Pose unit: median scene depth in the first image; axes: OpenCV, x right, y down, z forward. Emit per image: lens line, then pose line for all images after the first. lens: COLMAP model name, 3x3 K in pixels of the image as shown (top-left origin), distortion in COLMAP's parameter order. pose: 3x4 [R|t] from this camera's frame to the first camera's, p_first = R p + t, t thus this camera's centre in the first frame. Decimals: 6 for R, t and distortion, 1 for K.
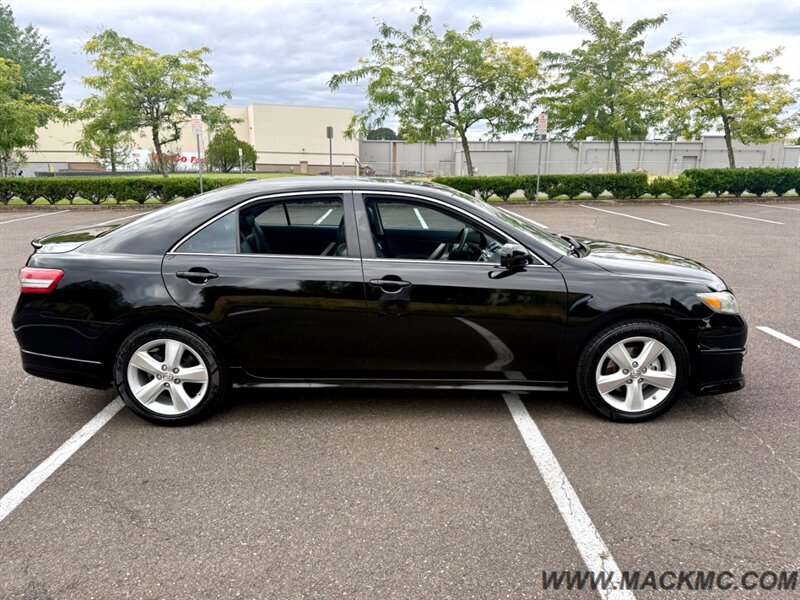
lens RADIAL K [[566.0, 0, 395.7], [0, 566.0, 302.7], [0, 0, 1]] dist [-0.004700, -0.010698]
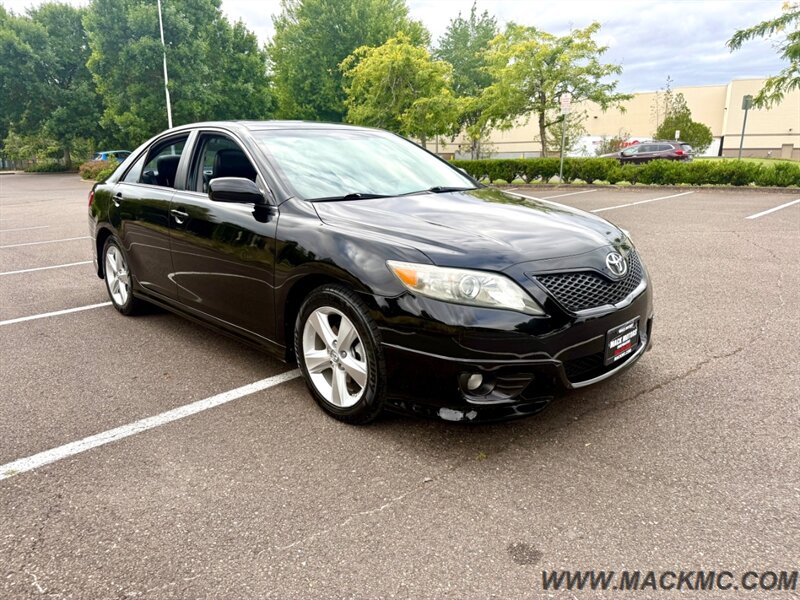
lens RADIAL K [[566.0, 0, 395.7], [0, 566.0, 302.7], [0, 0, 1]] dist [-0.004700, -0.010698]
pose [[0.701050, 0.161415, -0.694603, 0.171937], [-0.148815, 0.985715, 0.078868, -0.003198], [0.697411, 0.048077, 0.715057, 0.085988]]
